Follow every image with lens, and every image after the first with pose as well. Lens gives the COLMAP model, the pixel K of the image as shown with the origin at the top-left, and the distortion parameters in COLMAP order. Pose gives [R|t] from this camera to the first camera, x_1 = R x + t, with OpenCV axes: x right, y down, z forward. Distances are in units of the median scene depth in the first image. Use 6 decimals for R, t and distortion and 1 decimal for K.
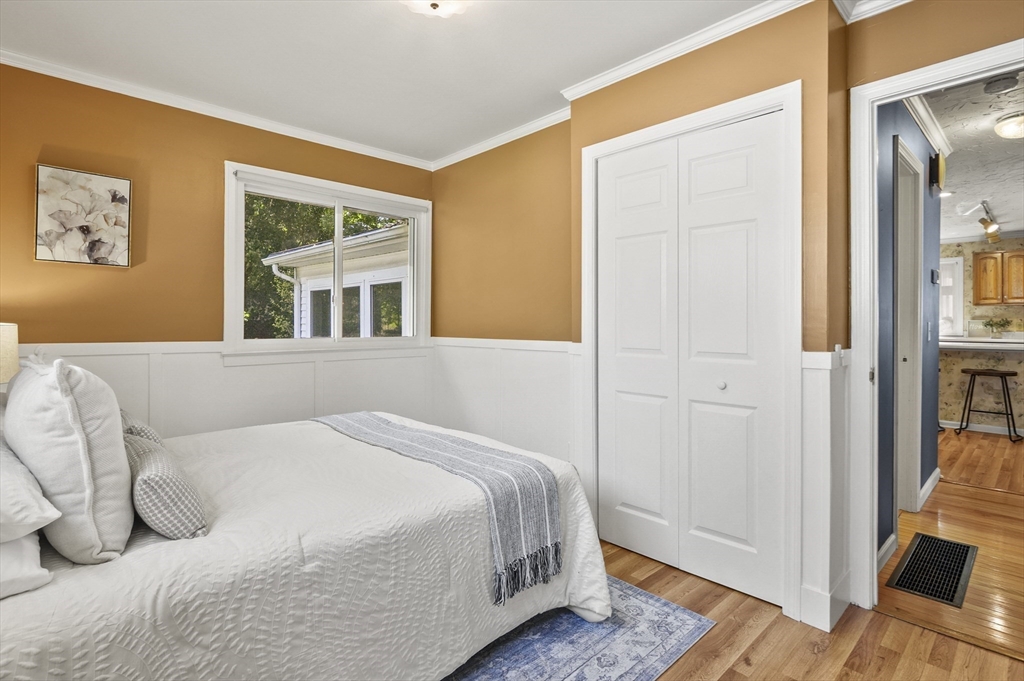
lens RADIAL K [[505.9, 0, 496.7], [0, 505.9, 322.7], [0, 0, 1]] dist [-0.004892, -0.001012]
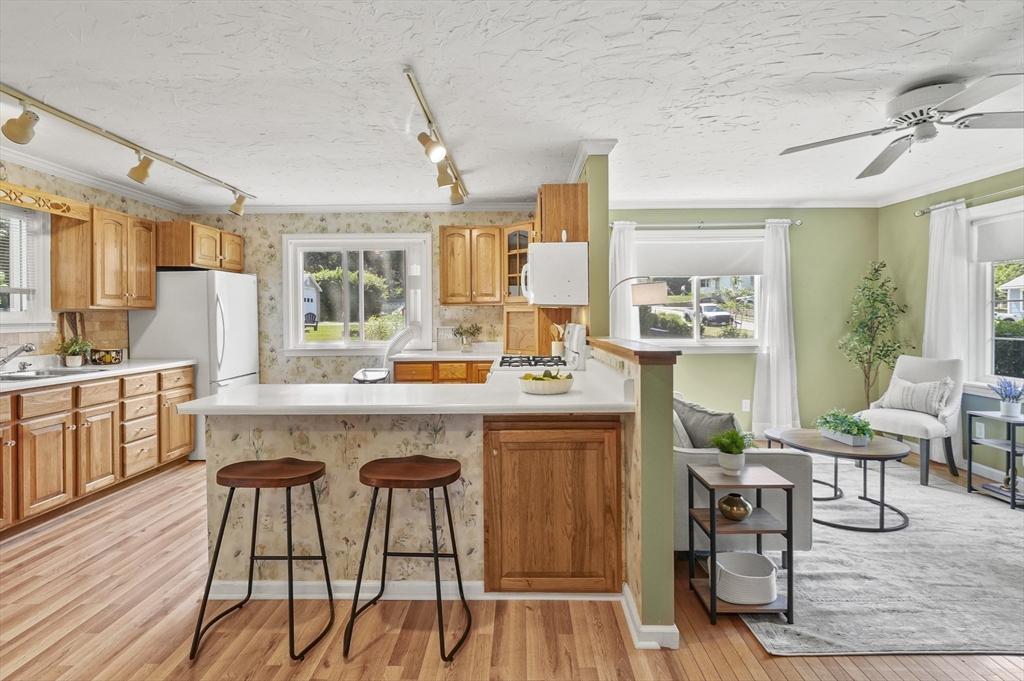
lens RADIAL K [[505.9, 0, 514.5], [0, 505.9, 323.6], [0, 0, 1]] dist [-0.004892, -0.001012]
pose [[0.683877, -0.016184, 0.729417, 0.528013], [0.004989, 0.999834, 0.017506, -0.020690], [-0.729580, -0.008333, 0.683845, 0.471272]]
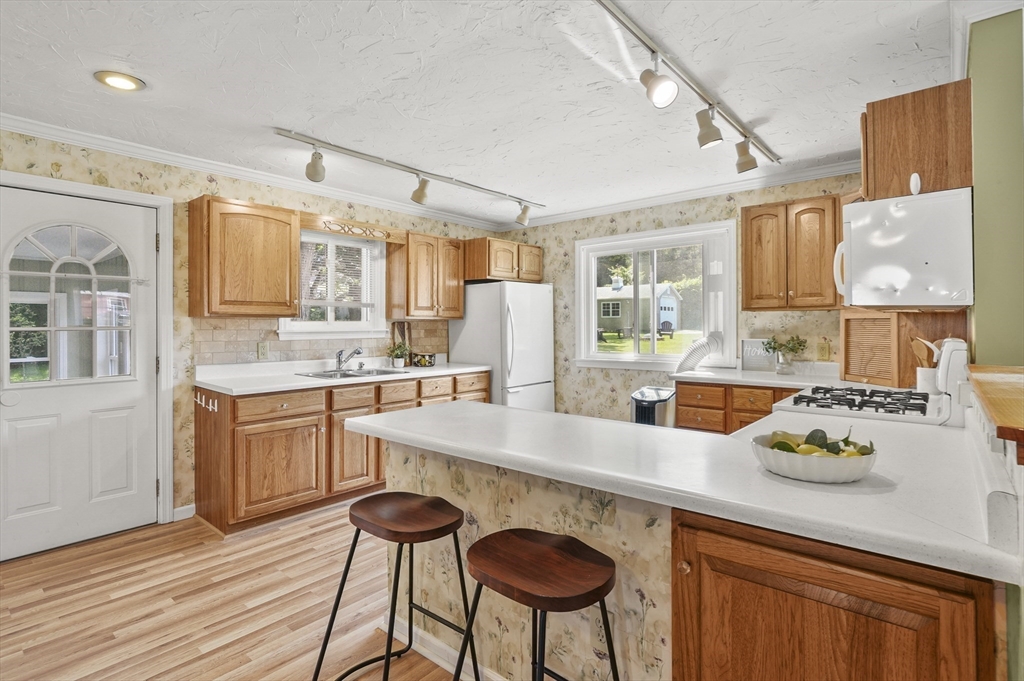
lens RADIAL K [[505.9, 0, 517.4], [0, 505.9, 323.7], [0, 0, 1]] dist [-0.004892, -0.001012]
pose [[0.992196, -0.004532, 0.124605, 0.663085], [0.005035, 0.999980, -0.003726, -0.020322], [-0.124586, 0.004324, 0.992199, 0.524050]]
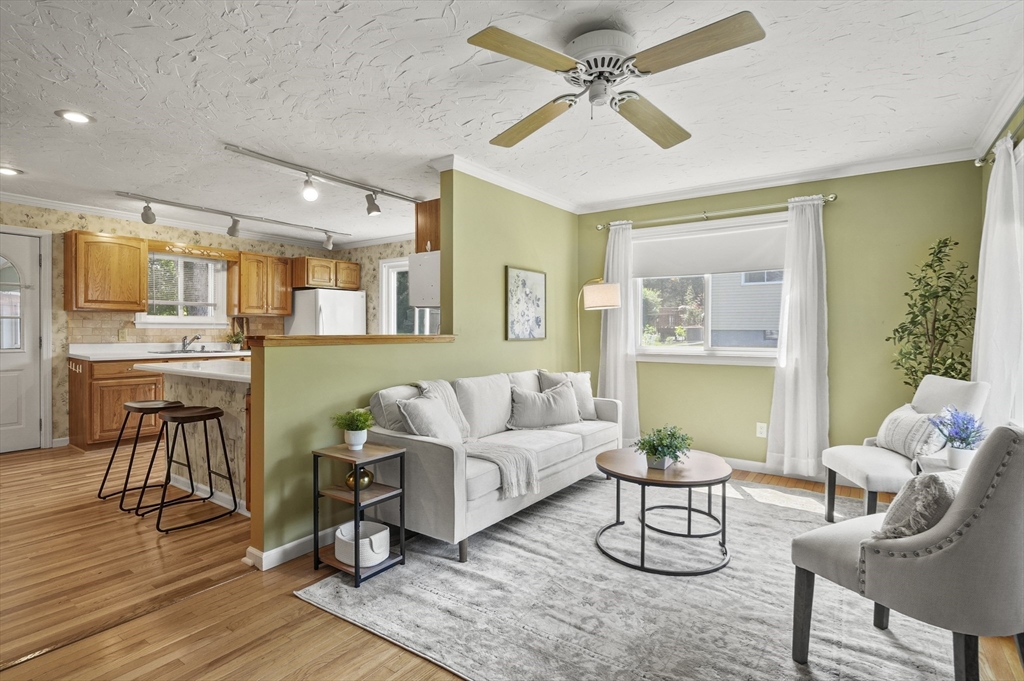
lens RADIAL K [[505.9, 0, 519.1], [0, 505.9, 334.1], [0, 0, 1]] dist [-0.004892, -0.001012]
pose [[0.975962, 0.001655, 0.217936, 0.879686], [-0.003391, 0.999965, 0.007595, -0.004873], [-0.217916, -0.008152, 0.975933, 0.213642]]
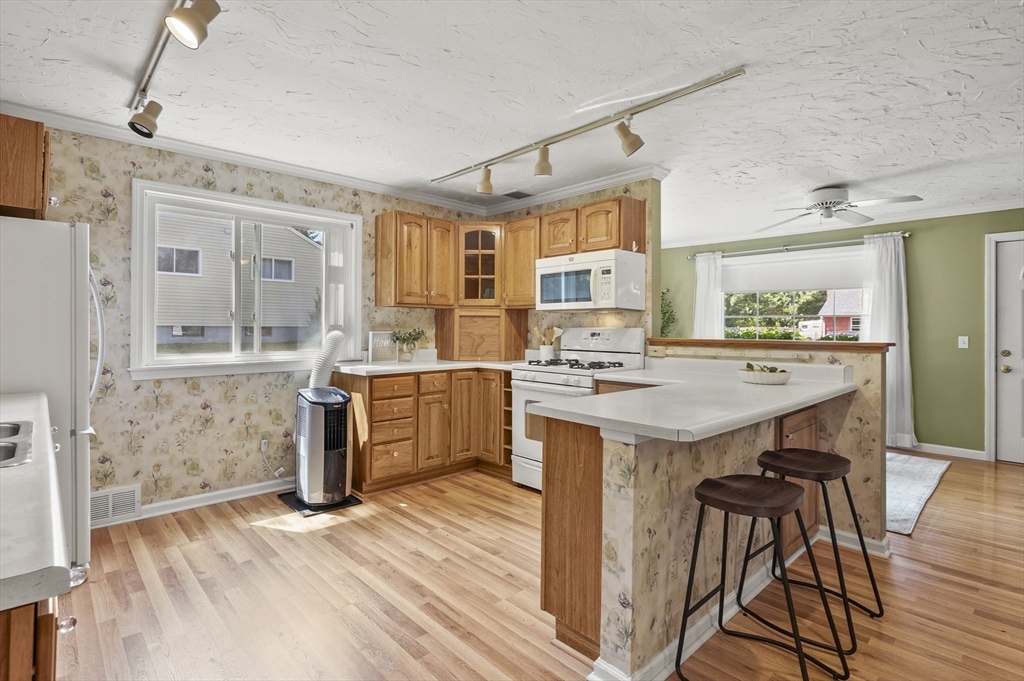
lens RADIAL K [[505.9, 0, 507.4], [0, 505.9, 317.9], [0, 0, 1]] dist [-0.004892, -0.001012]
pose [[-0.013813, 0.016125, 0.999775, 0.393619], [-0.007658, 0.999839, -0.016232, -0.012295], [-0.999875, -0.007881, -0.013687, 0.892032]]
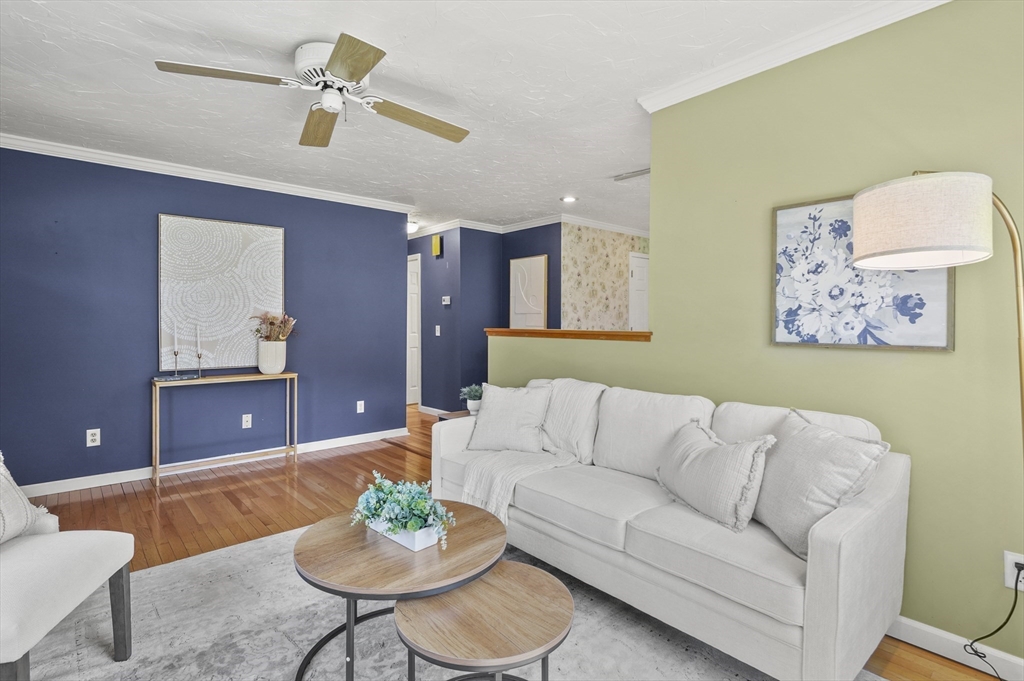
lens RADIAL K [[505.9, 0, 492.9], [0, 505.9, 328.3], [0, 0, 1]] dist [-0.004892, -0.001012]
pose [[-0.034193, 0.010123, -0.999364, 1.312530], [-0.002341, 0.999945, 0.010209, -0.006671], [0.999412, 0.002689, -0.034168, 0.617522]]
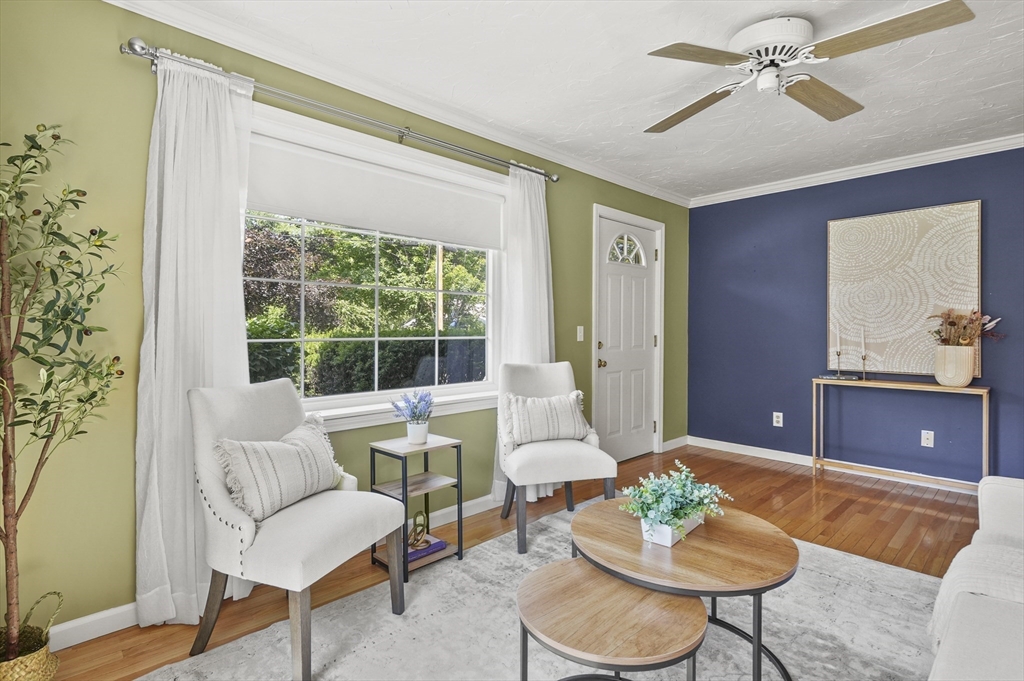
lens RADIAL K [[505.9, 0, 523.8], [0, 505.9, 332.3], [0, 0, 1]] dist [-0.004892, -0.001012]
pose [[-0.999759, -0.002276, -0.021840, 1.141757], [-0.002348, 0.999992, 0.003258, 0.002155], [0.021833, 0.003309, -0.999756, 0.807990]]
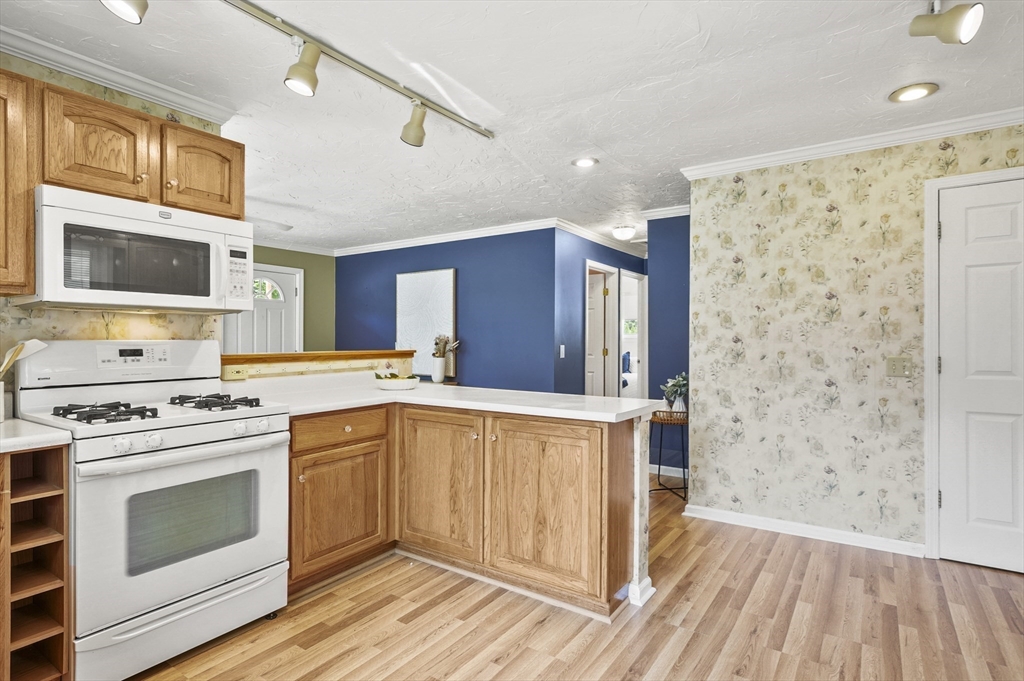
lens RADIAL K [[522.8, 0, 513.4], [0, 522.8, 339.4], [0, 0, 1]] dist [0.003315, -0.000488]
pose [[-0.973278, -0.001767, -0.229624, 0.793545], [-0.001860, 0.999998, 0.000189, -0.012439], [0.229623, 0.000611, -0.973279, 1.154071]]
